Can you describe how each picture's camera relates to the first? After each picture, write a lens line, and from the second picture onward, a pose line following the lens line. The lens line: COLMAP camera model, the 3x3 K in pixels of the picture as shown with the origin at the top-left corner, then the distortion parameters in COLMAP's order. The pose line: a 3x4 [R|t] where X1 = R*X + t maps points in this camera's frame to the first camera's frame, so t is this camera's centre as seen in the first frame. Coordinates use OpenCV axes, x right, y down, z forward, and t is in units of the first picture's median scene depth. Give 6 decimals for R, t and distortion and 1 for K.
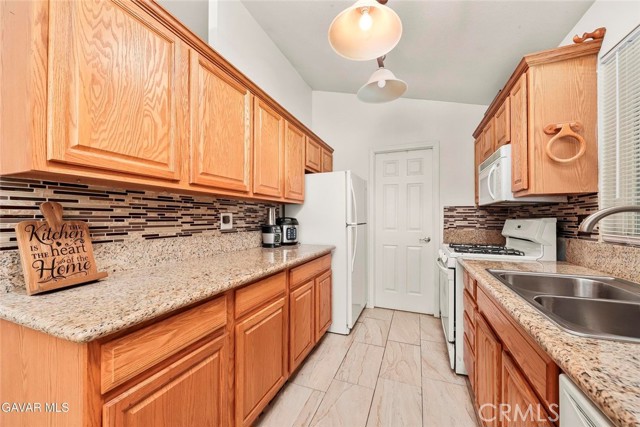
lens RADIAL K [[243.1, 0, 320.0], [0, 243.1, 213.5], [0, 0, 1]] dist [-0.000003, -0.000084]
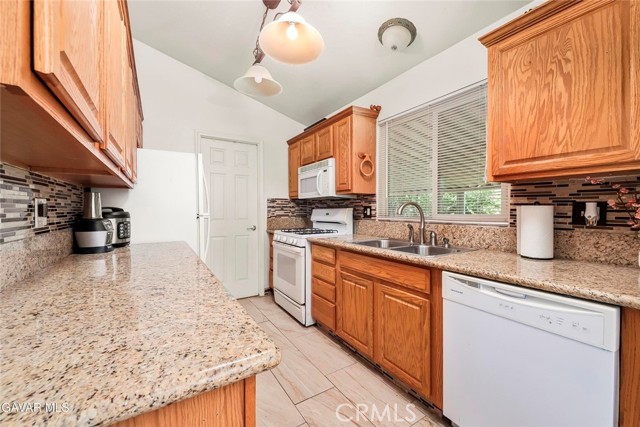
lens RADIAL K [[256.5, 0, 319.7], [0, 256.5, 210.4], [0, 0, 1]] dist [0.000977, -0.000010]
pose [[0.594219, -0.005967, 0.804281, -0.488553], [-0.012547, 0.999782, 0.016688, 0.007497], [-0.804205, -0.020008, 0.594015, 0.128948]]
